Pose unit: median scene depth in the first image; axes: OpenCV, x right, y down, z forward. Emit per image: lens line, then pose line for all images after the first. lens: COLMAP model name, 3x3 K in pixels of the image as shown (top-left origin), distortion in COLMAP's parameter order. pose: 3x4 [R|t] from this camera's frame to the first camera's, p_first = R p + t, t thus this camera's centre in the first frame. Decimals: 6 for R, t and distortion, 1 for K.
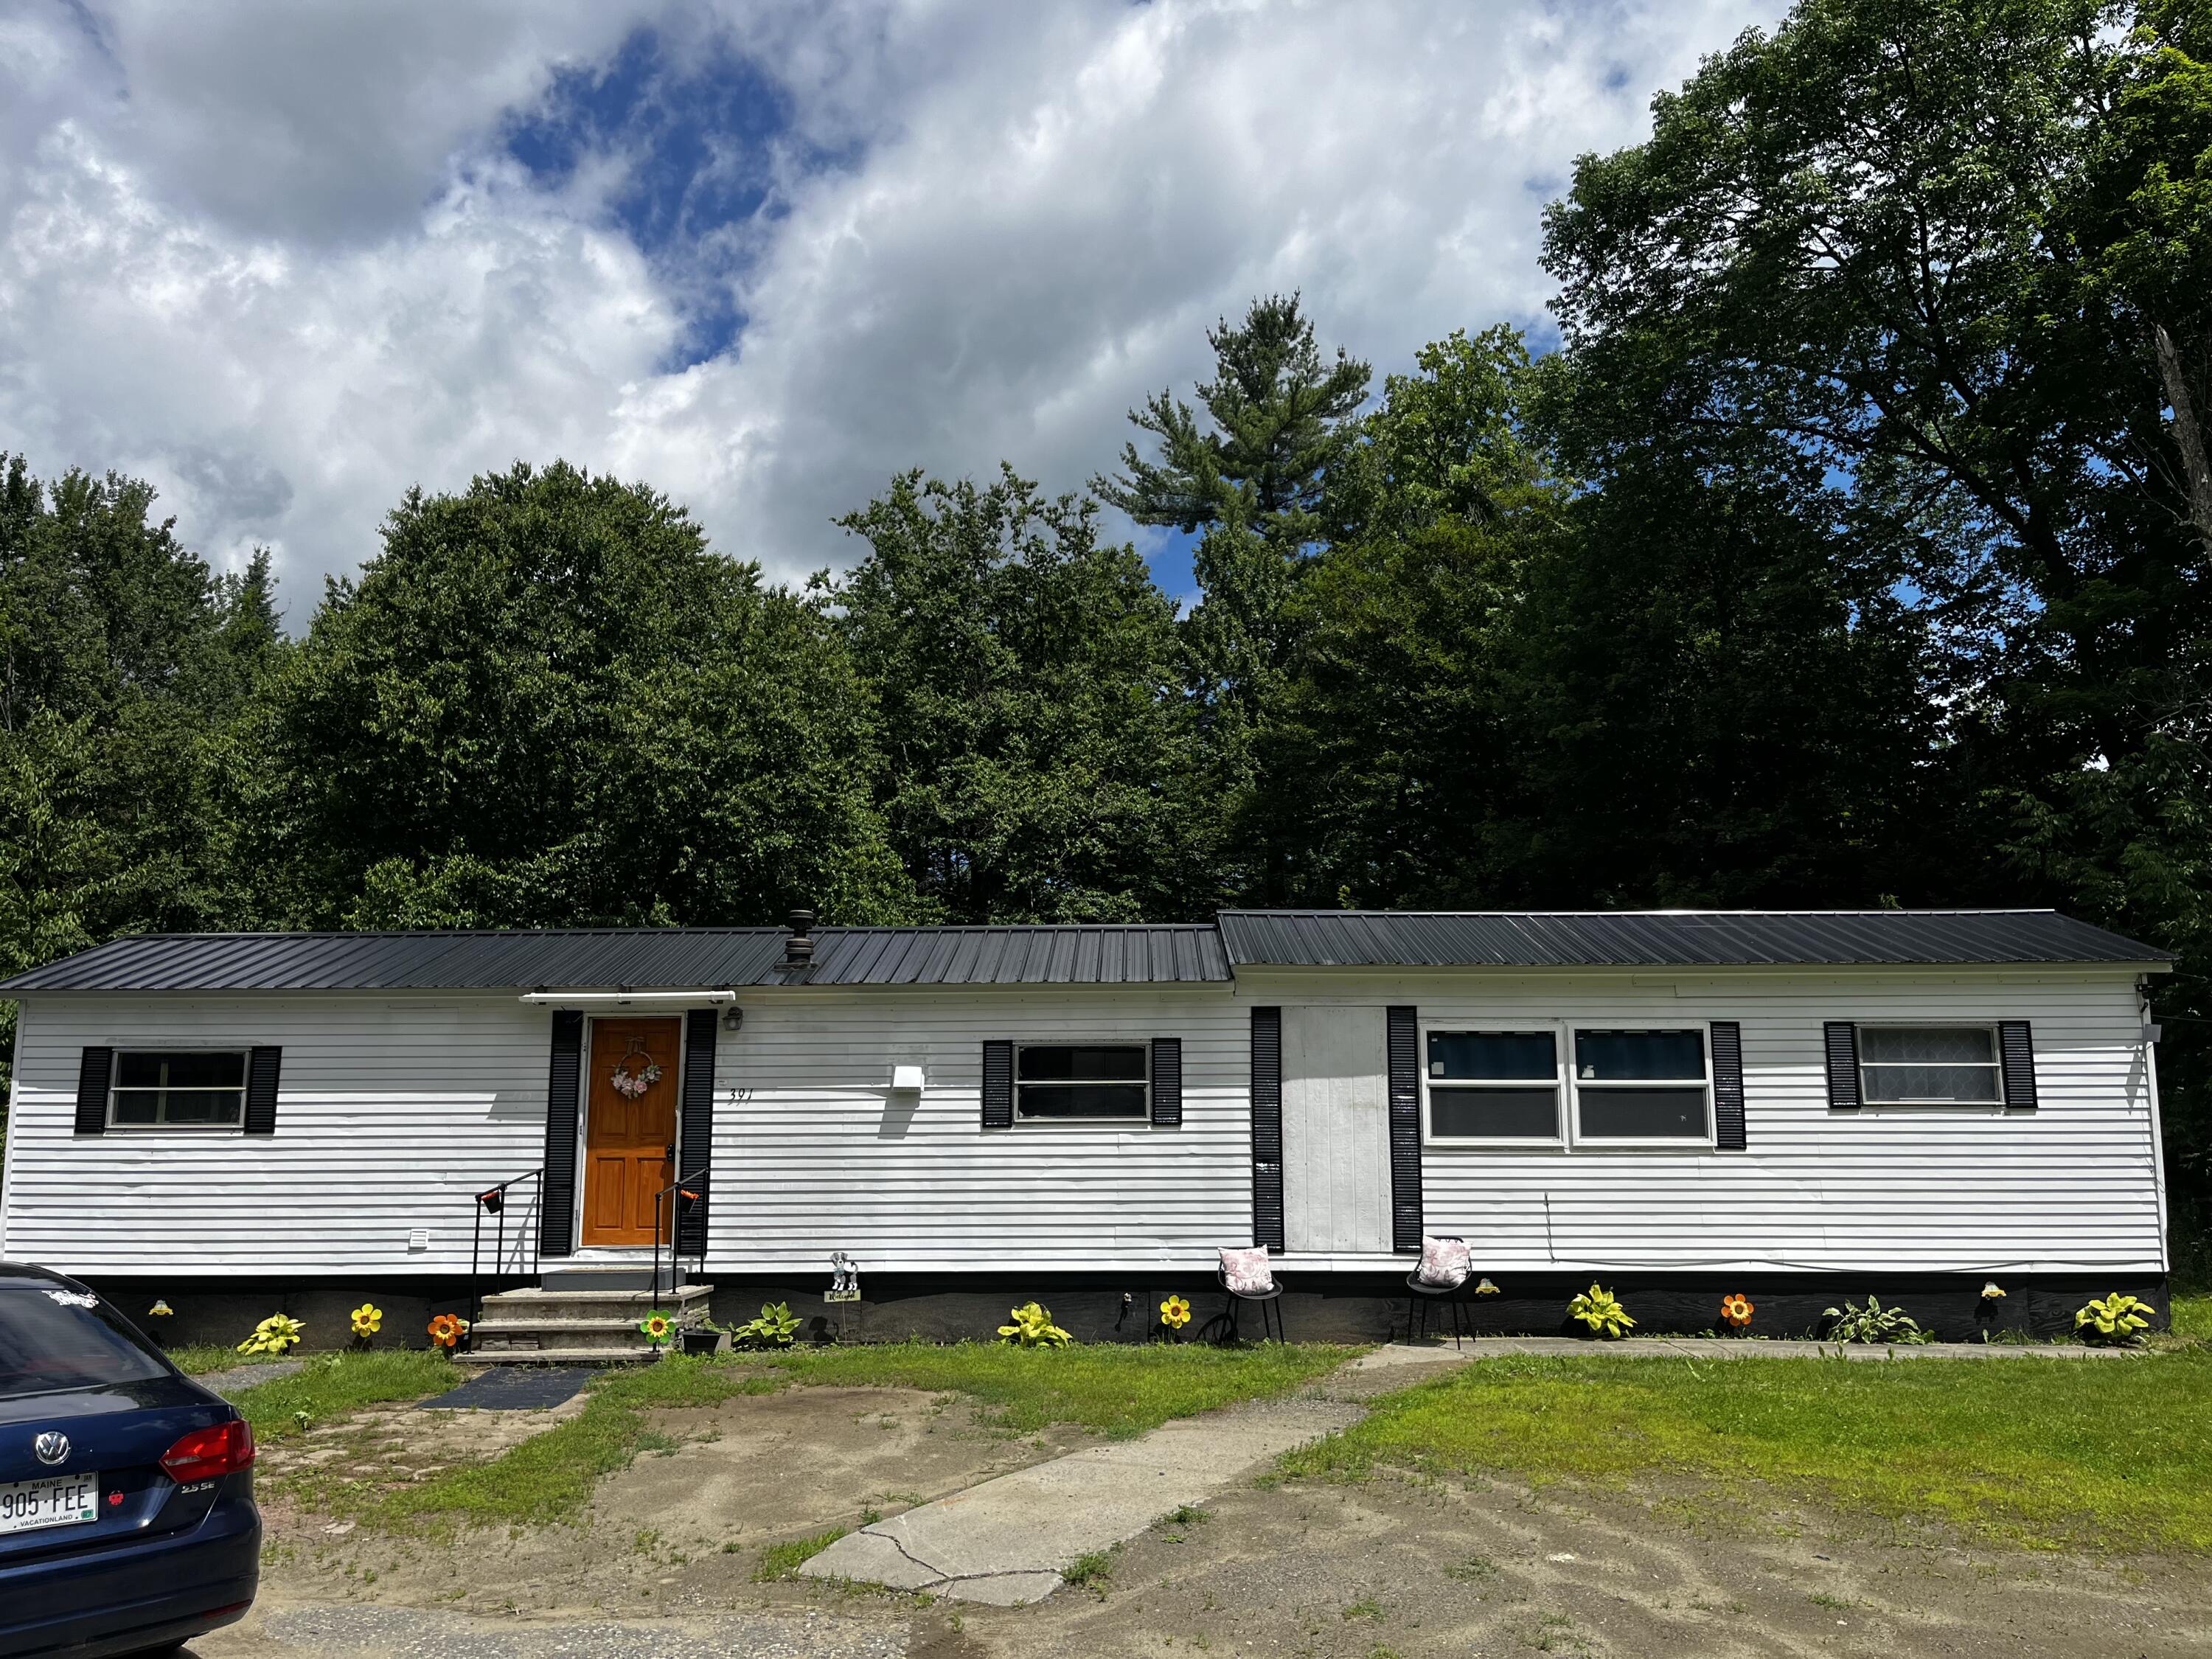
lens RADIAL K [[1677.7, 0, 1094.1], [0, 1677.7, 845.3], [0, 0, 1]] dist [0.060677, -0.078015]
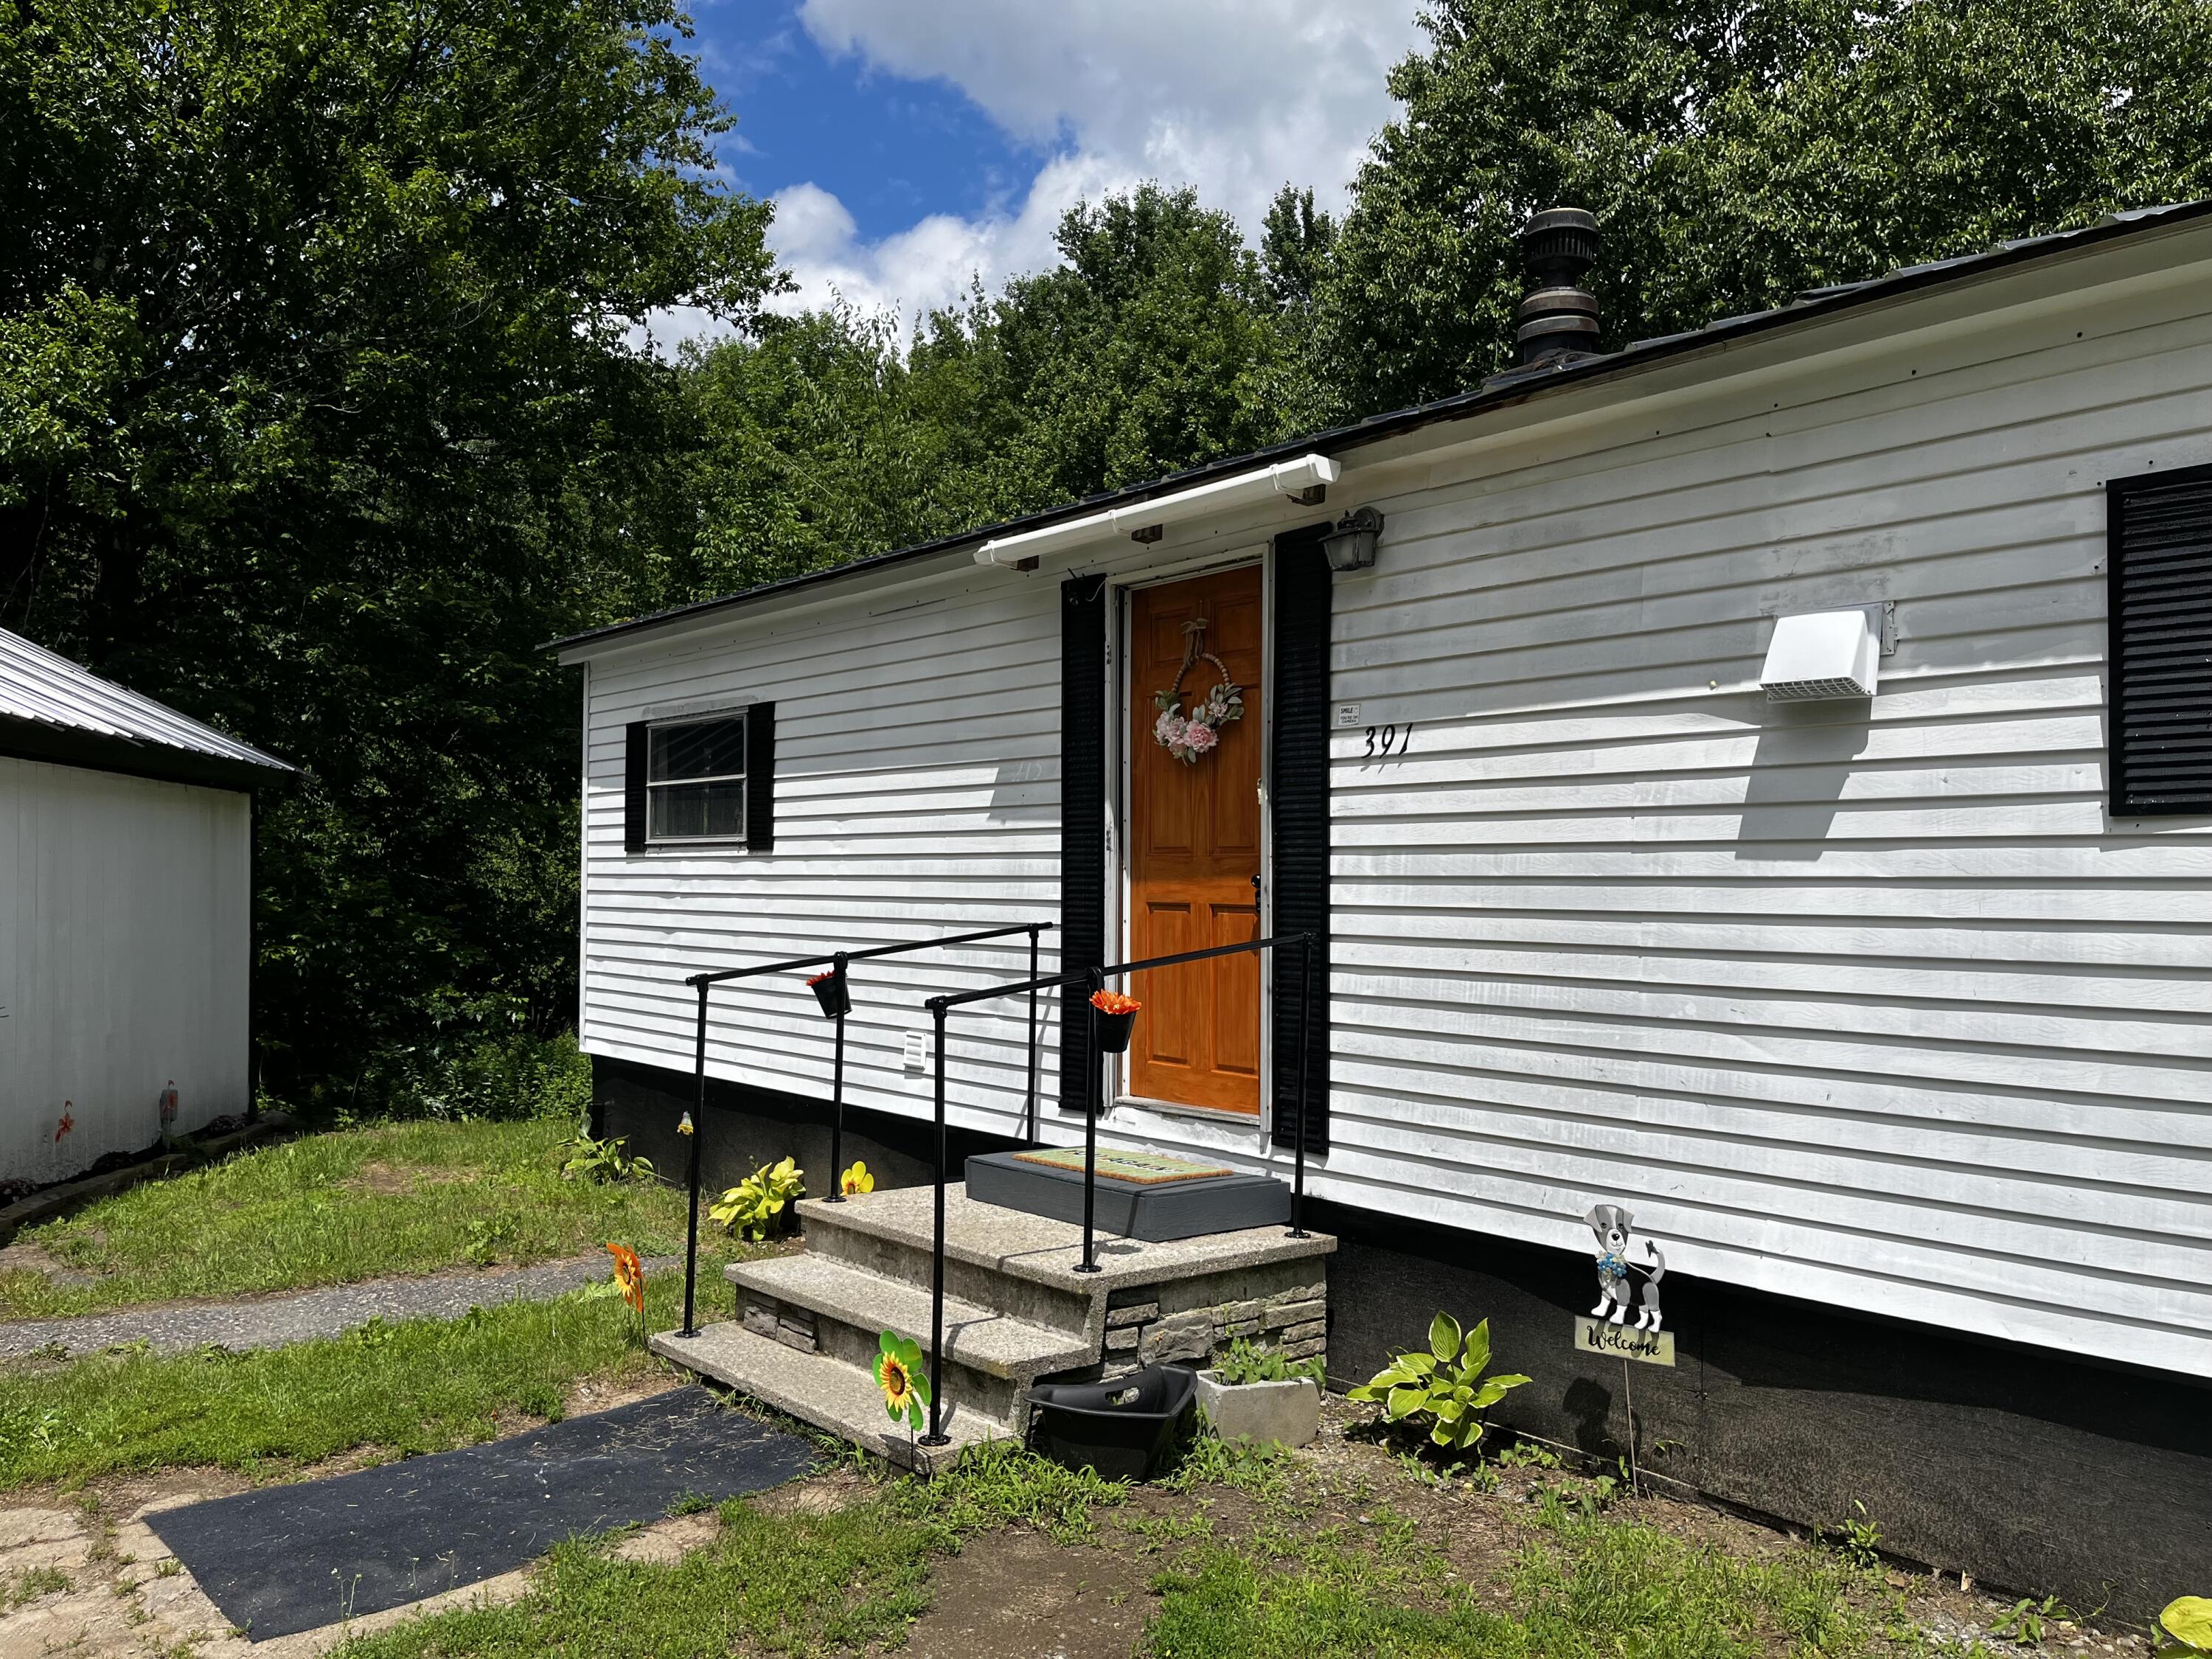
lens RADIAL K [[1677.7, 0, 1120.5], [0, 1677.7, 844.6], [0, 0, 1]] dist [0.060677, -0.078015]
pose [[0.664418, -0.010470, -0.747288, 0.026968], [0.114316, 0.989559, 0.087774, 0.131577], [0.738567, -0.143746, 0.658677, 0.712138]]
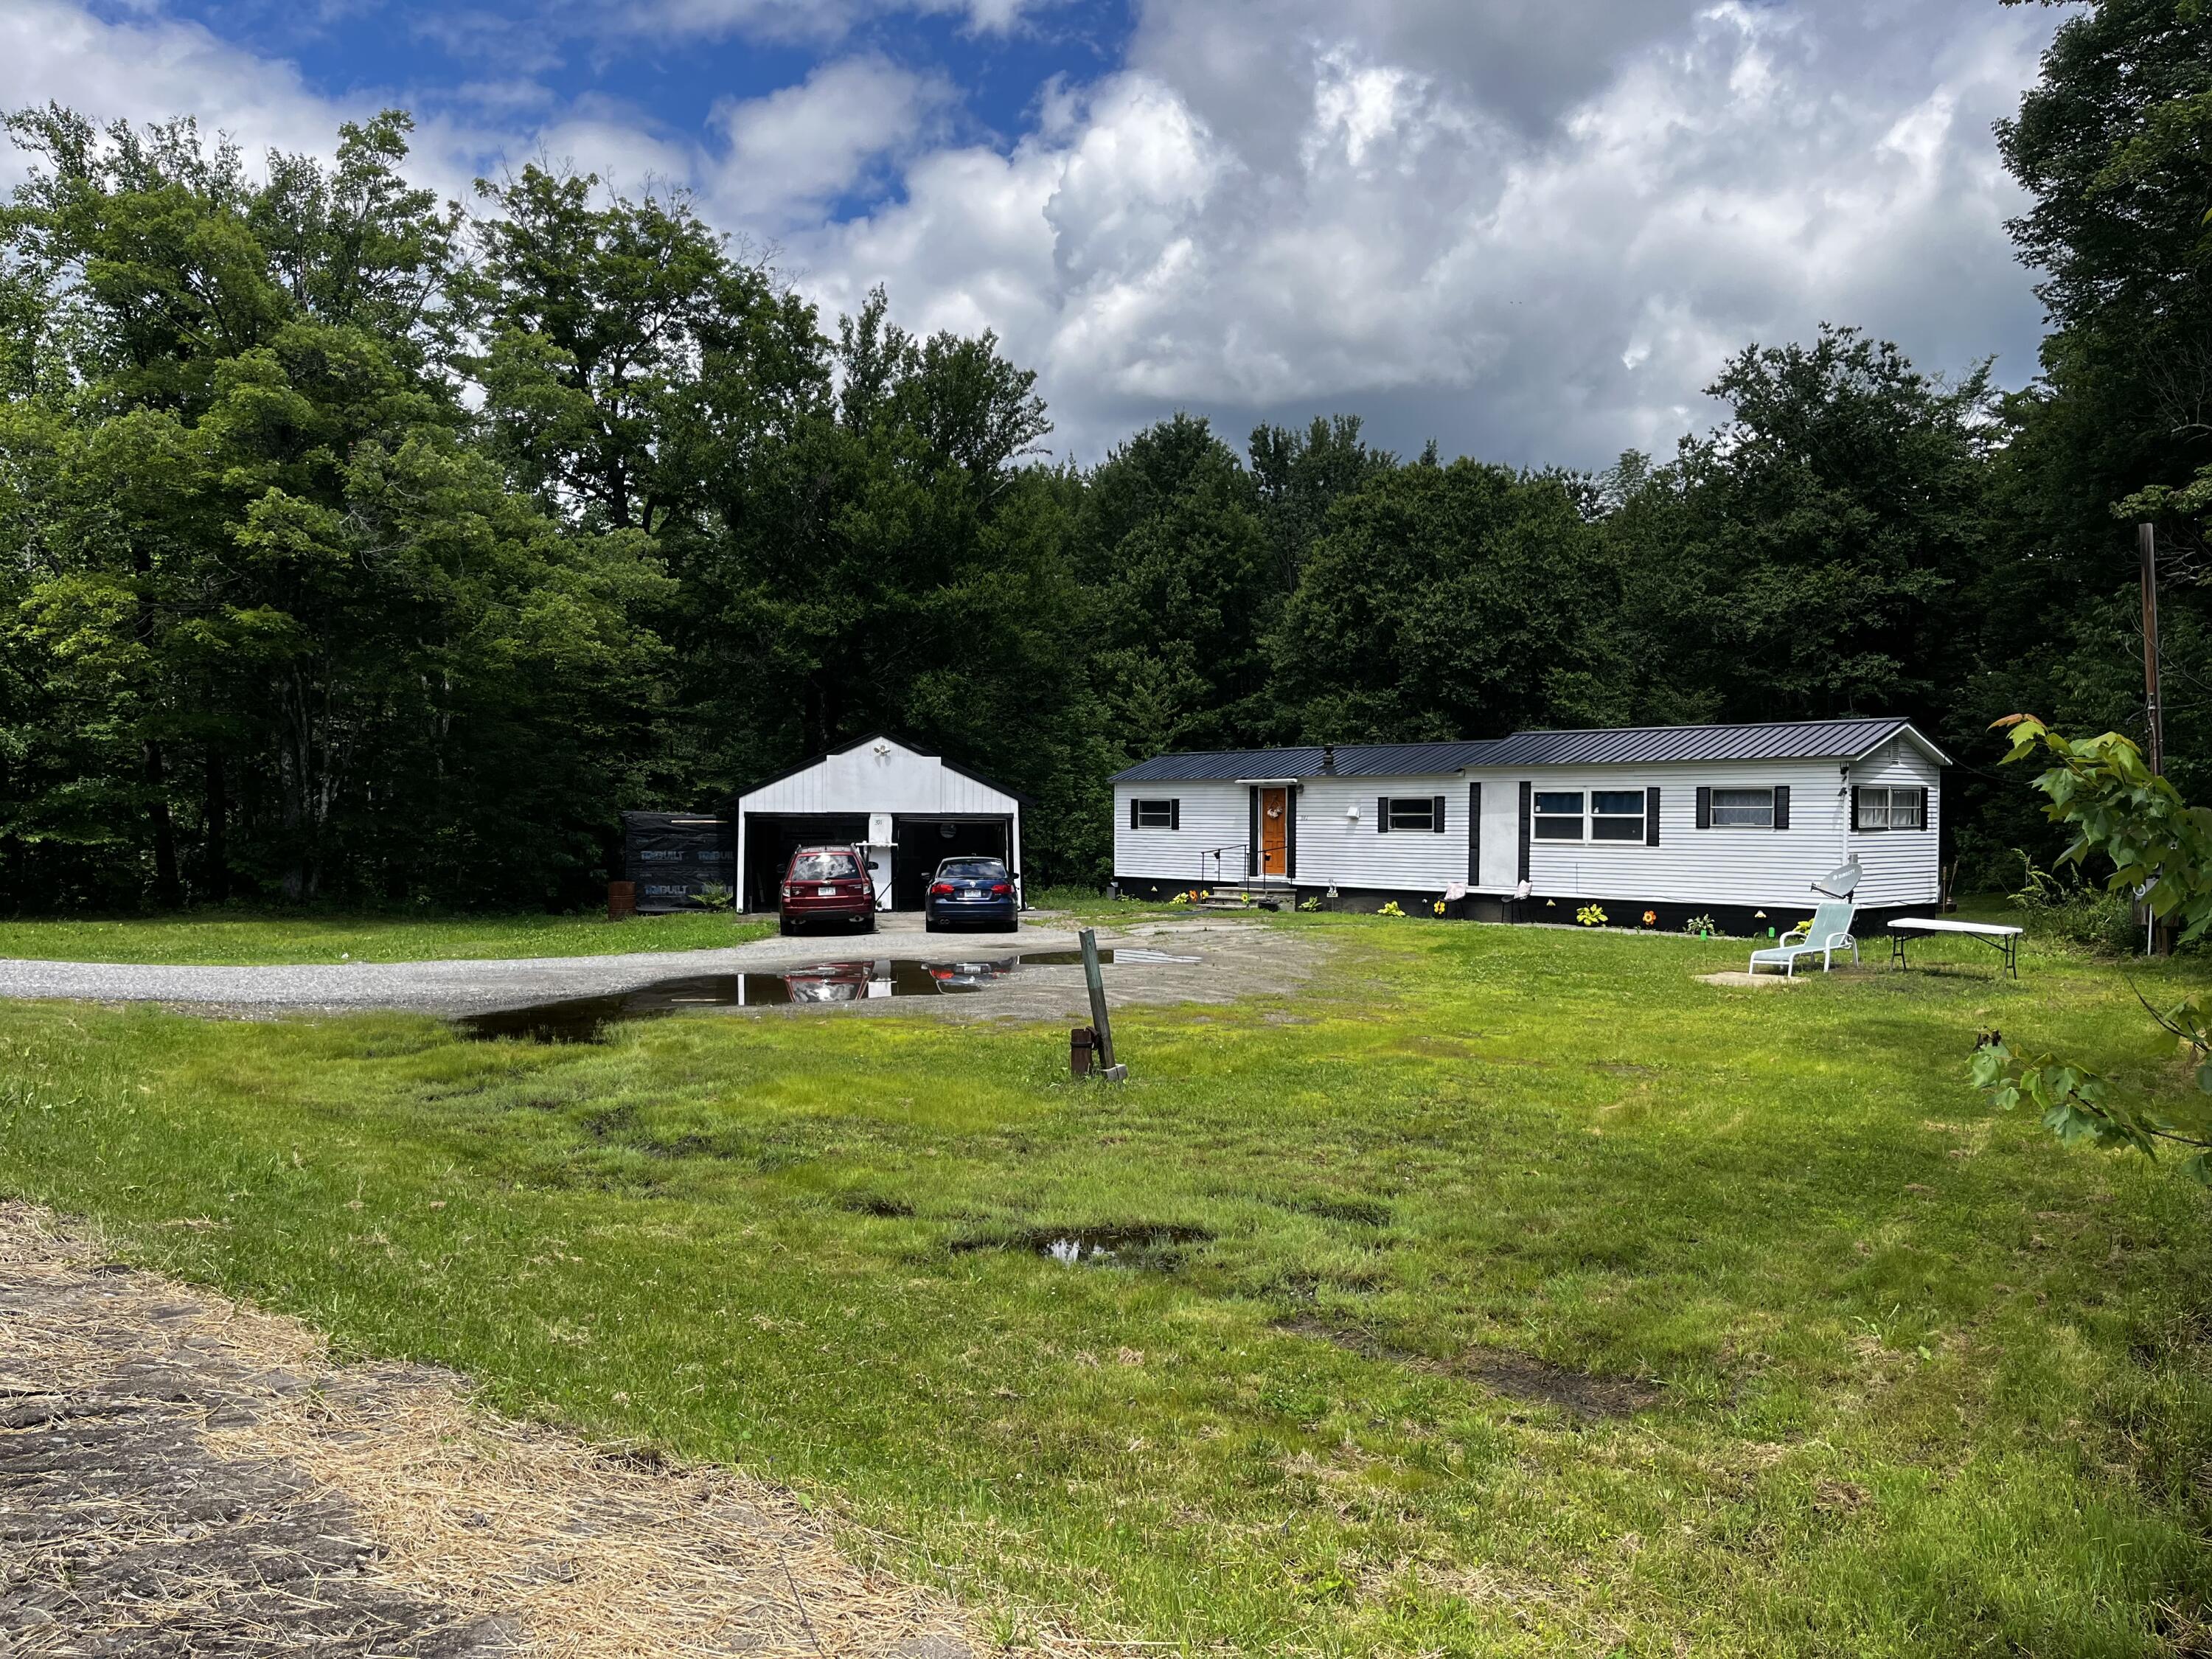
lens RADIAL K [[1677.7, 0, 1122.2], [0, 1677.7, 845.8], [0, 0, 1]] dist [0.060677, -0.078015]
pose [[0.686627, 0.020502, -0.726721, 1.463895], [0.113489, 0.984325, 0.134997, -0.187230], [0.718097, -0.175168, 0.673537, -0.932283]]
